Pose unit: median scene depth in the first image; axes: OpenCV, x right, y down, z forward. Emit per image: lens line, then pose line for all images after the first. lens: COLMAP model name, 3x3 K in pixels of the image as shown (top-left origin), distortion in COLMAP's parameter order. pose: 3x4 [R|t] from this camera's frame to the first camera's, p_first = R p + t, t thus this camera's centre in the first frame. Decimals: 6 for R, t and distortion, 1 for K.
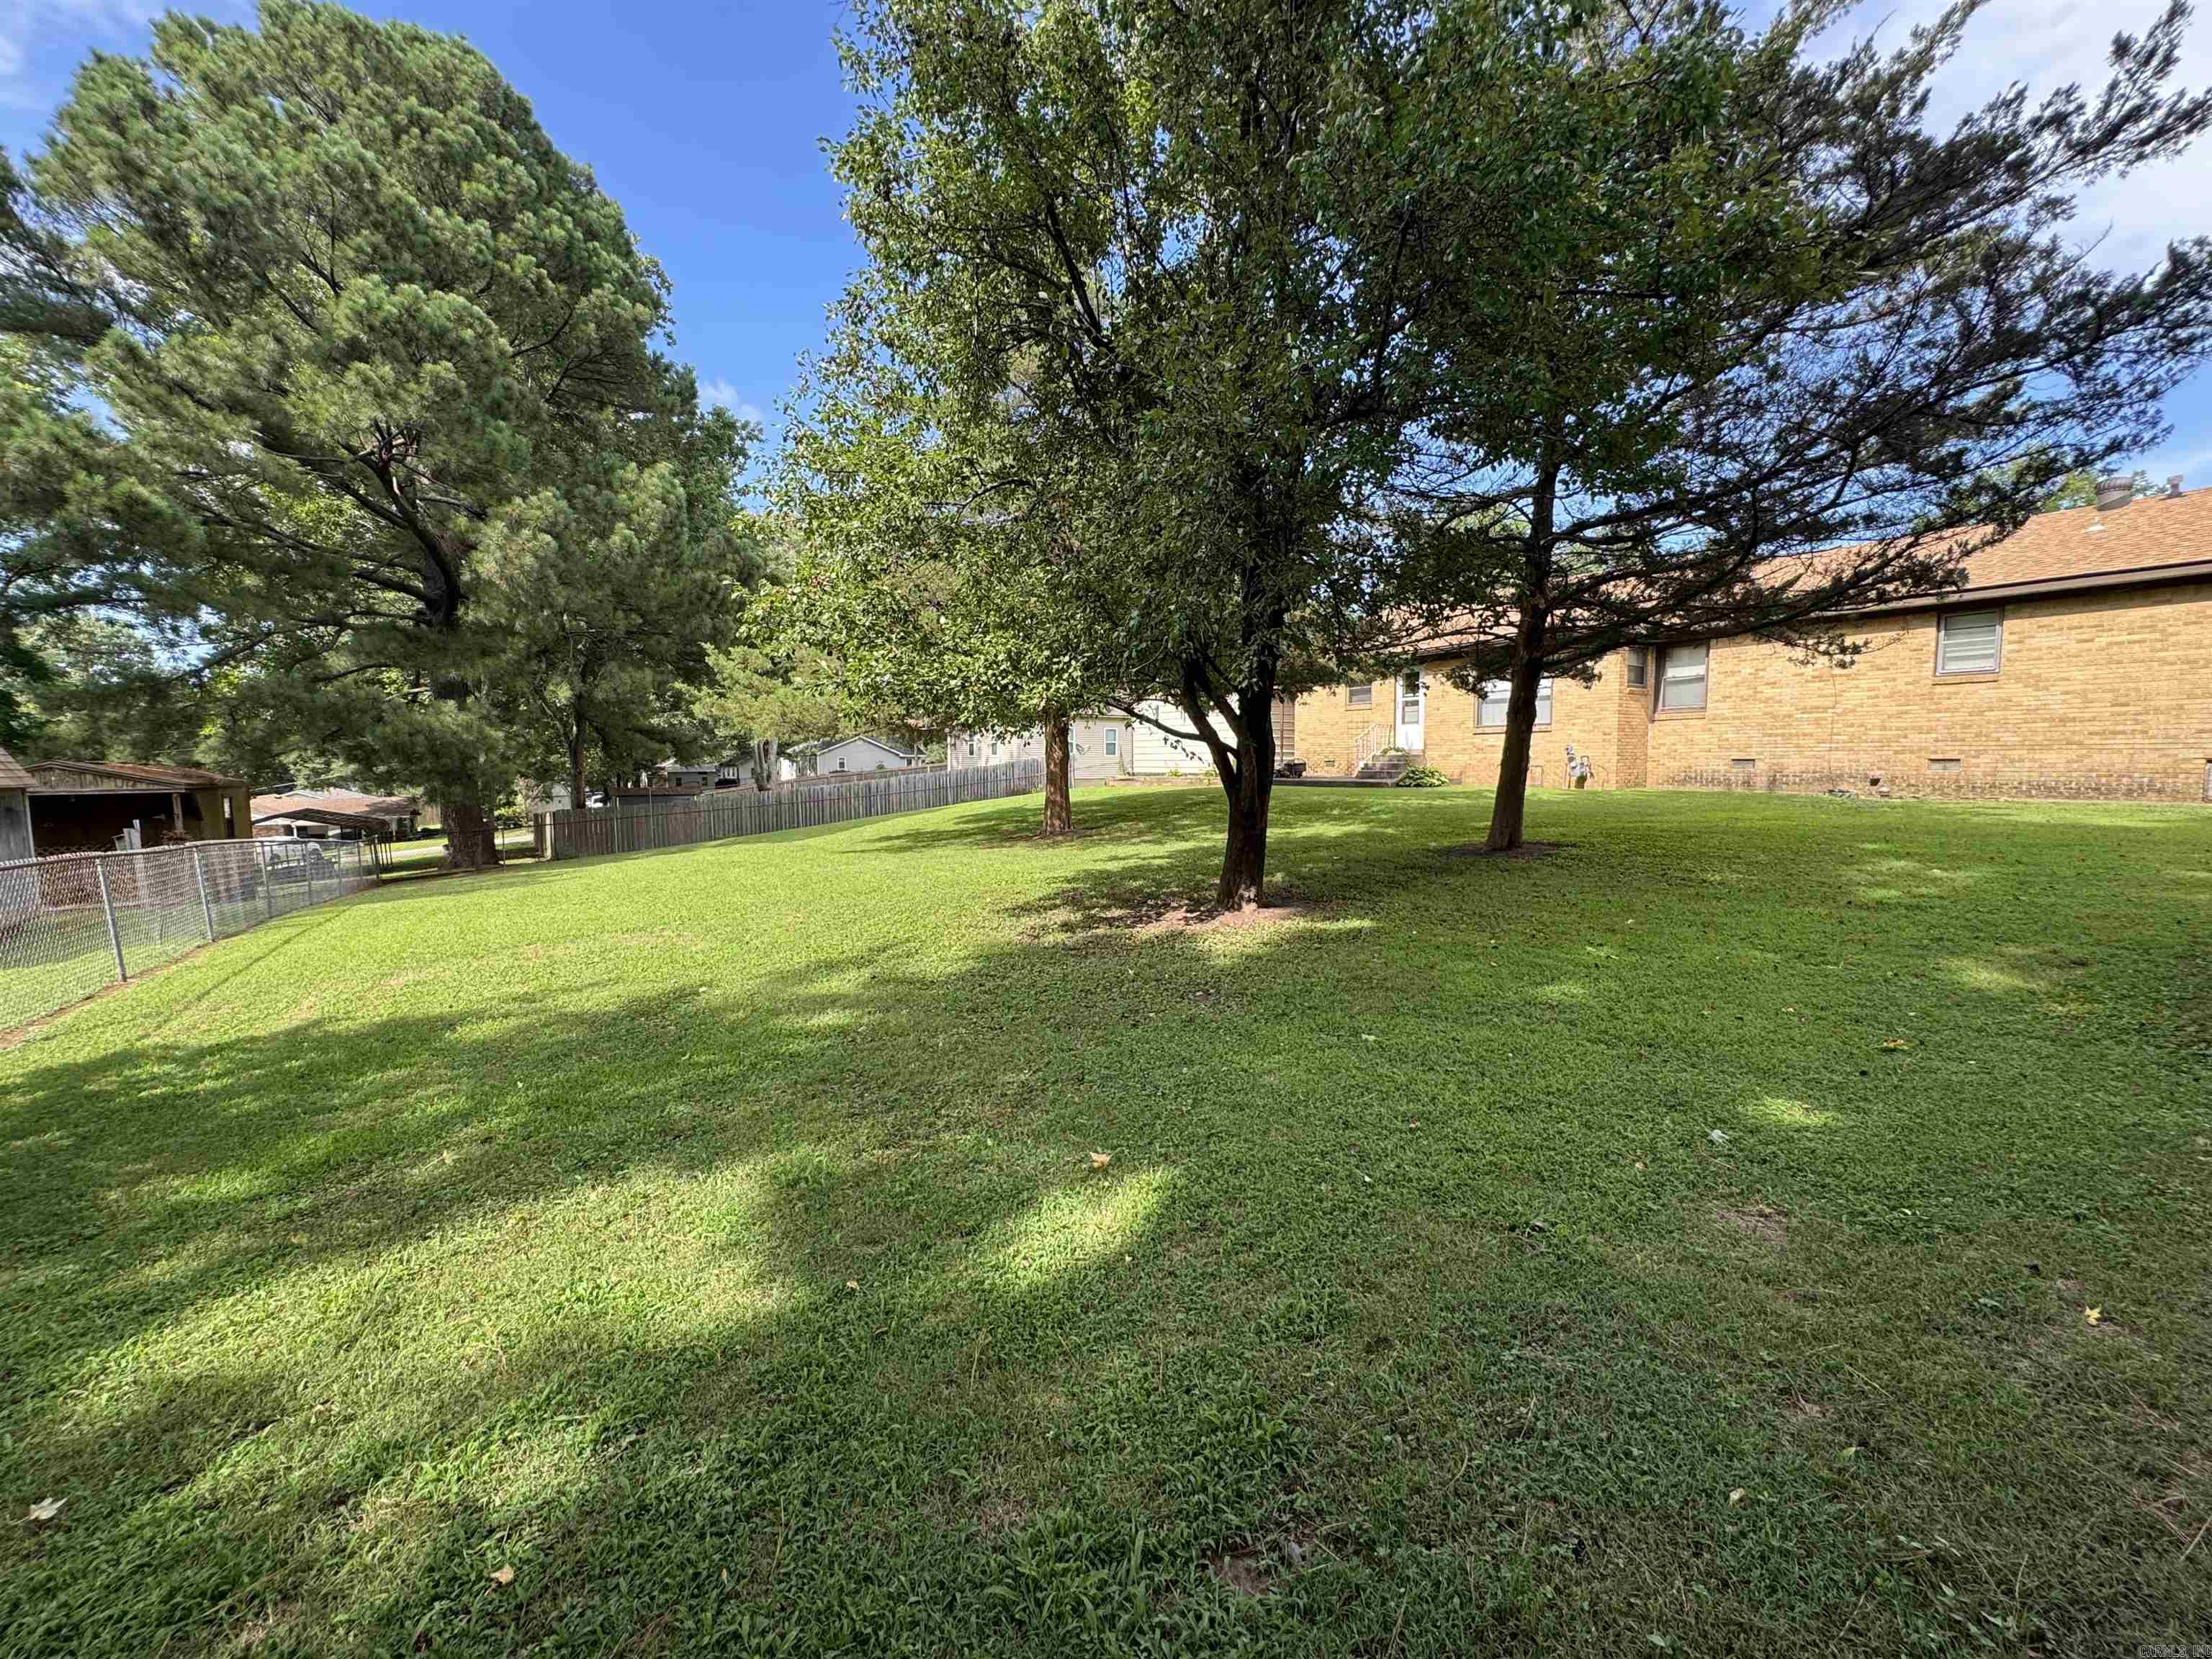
lens RADIAL K [[886.2, 0, 1103.7], [0, 886.2, 825.6], [0, 0, 1]] dist [-0.002266, 0.000364]
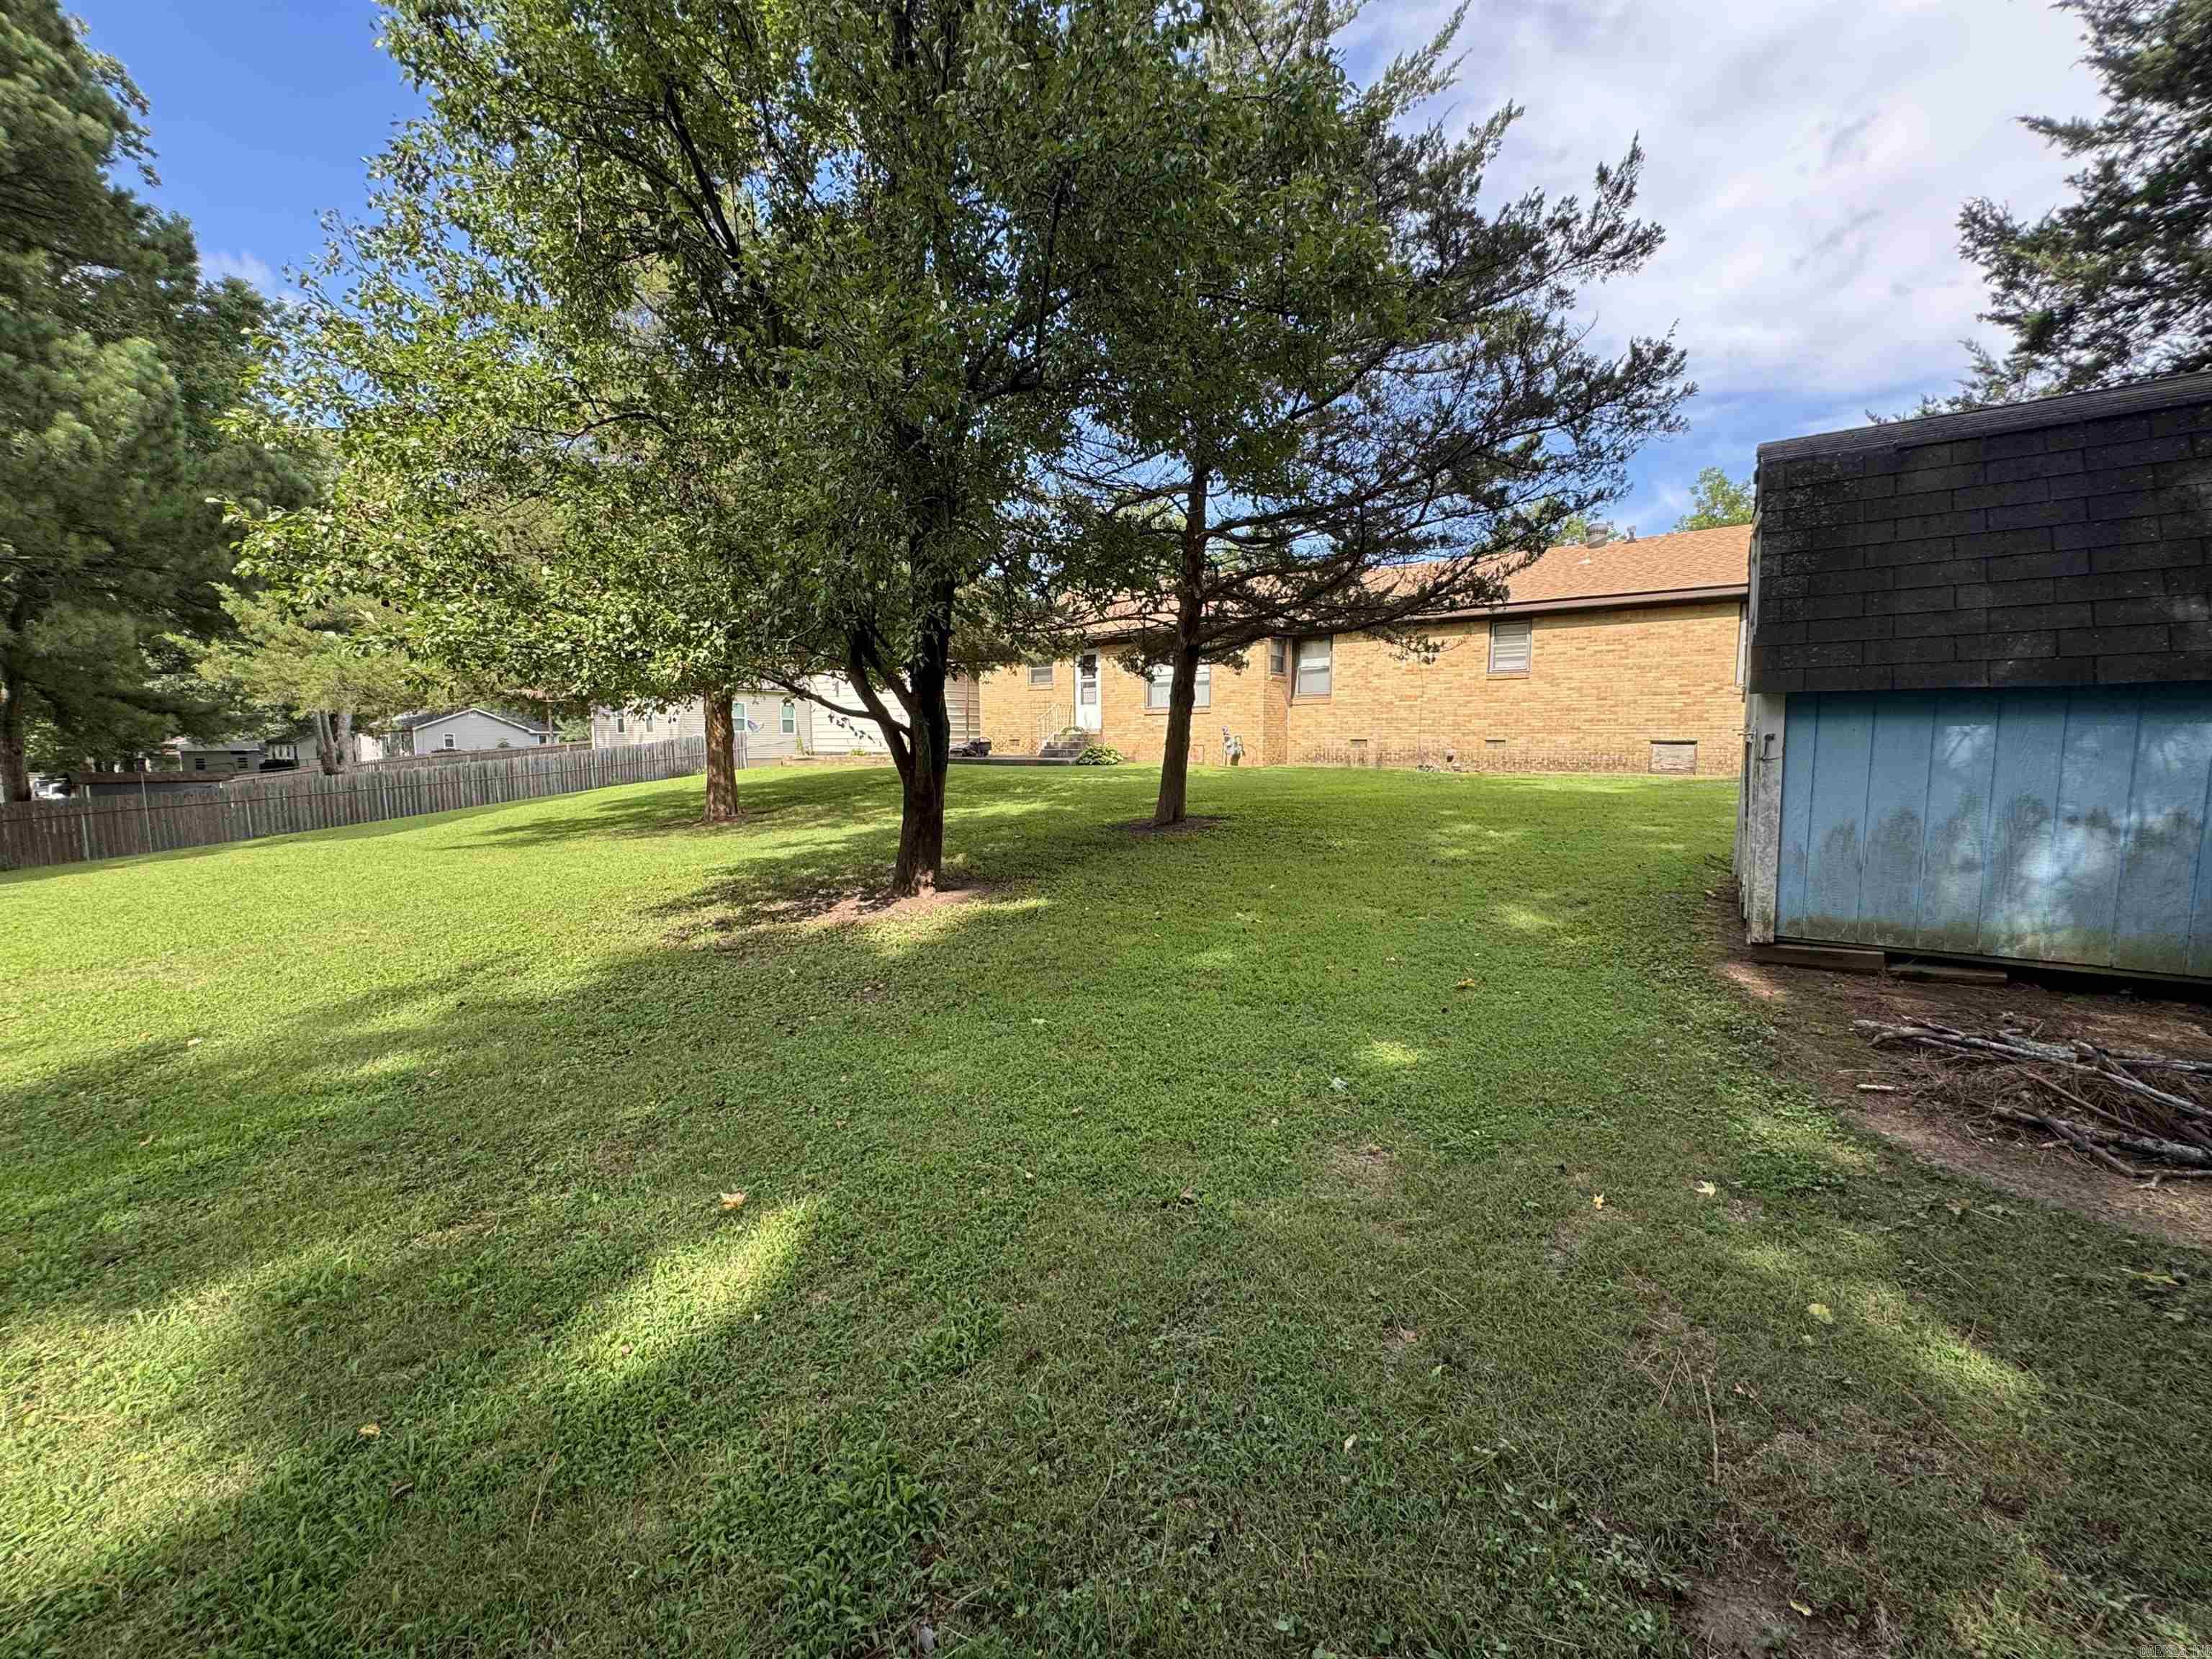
lens RADIAL K [[885.7, 0, 1106.7], [0, 885.7, 824.9], [0, 0, 1]] dist [-0.001213, 0.000086]
pose [[0.940347, -0.029190, 0.338962, 0.025176], [0.021247, 0.999406, 0.027122, -0.003209], [-0.339553, -0.018303, 0.940409, 0.028131]]
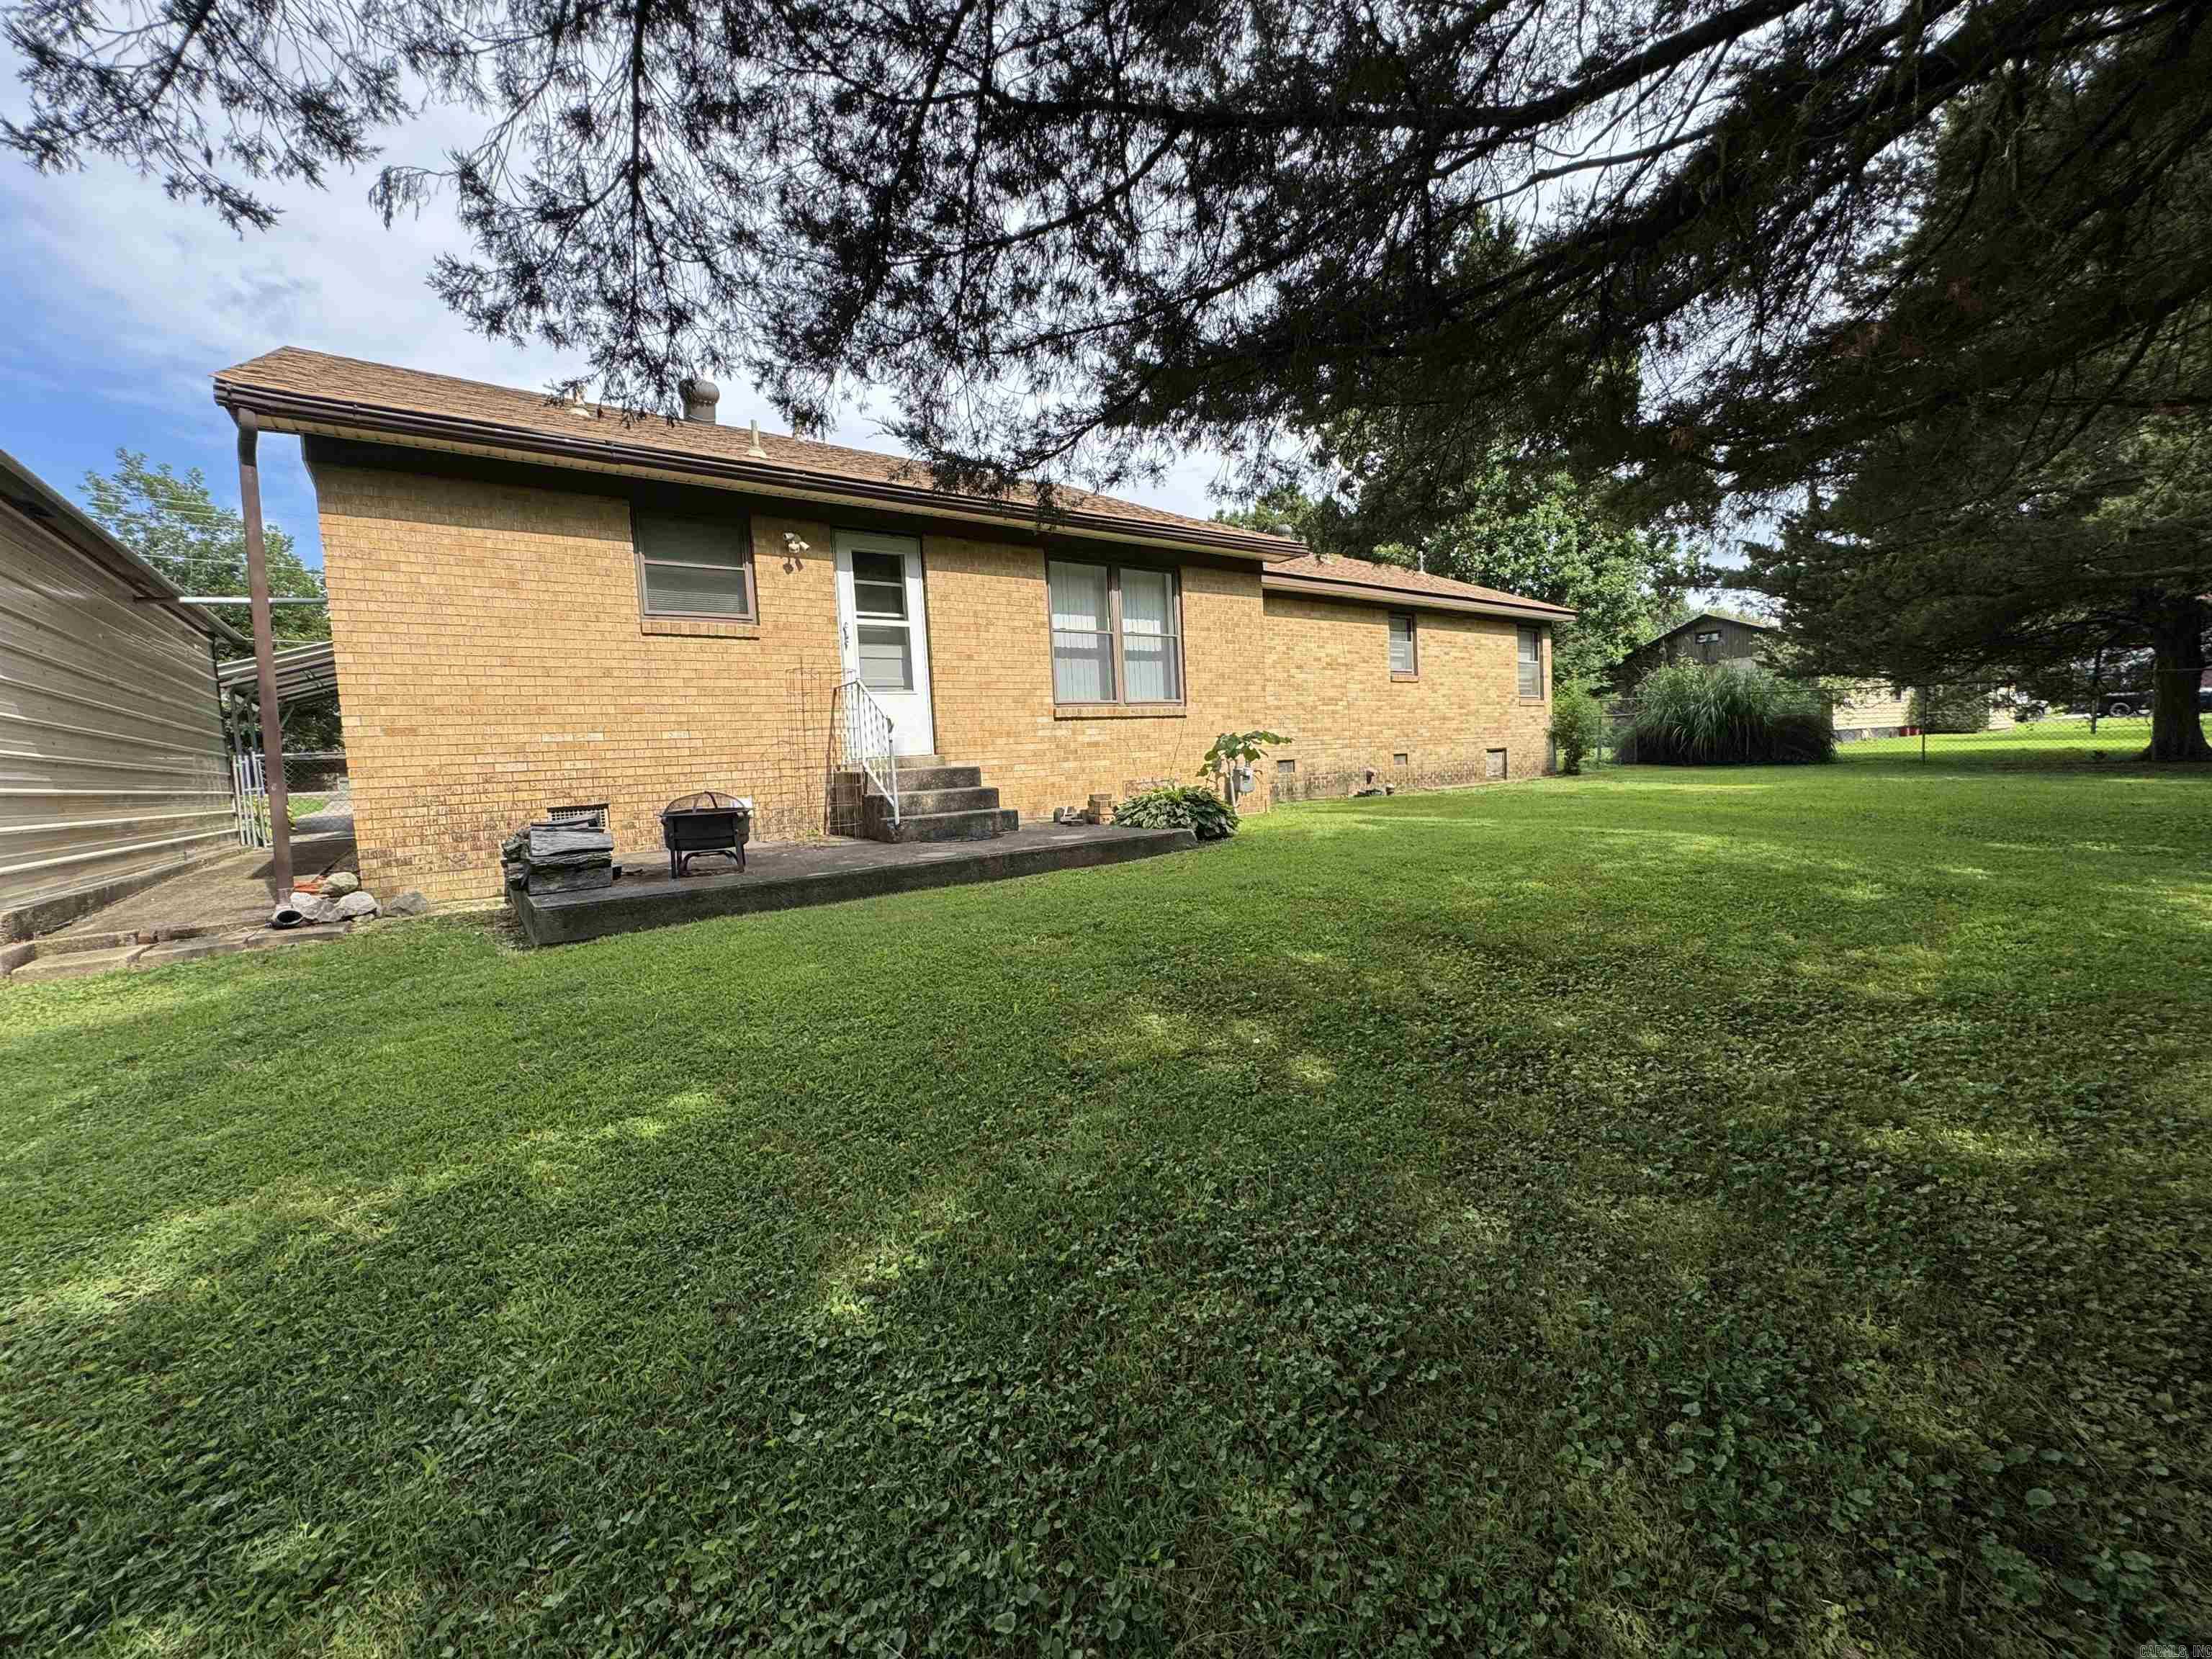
lens RADIAL K [[876.6, 0, 1114.9], [0, 876.6, 825.9], [0, 0, 1]] dist [-0.004220, -0.000117]
pose [[-0.076767, -0.072939, 0.994378, -0.108952], [0.119274, 0.989487, 0.081788, -0.225491], [-0.989889, 0.124882, -0.067260, 2.749010]]
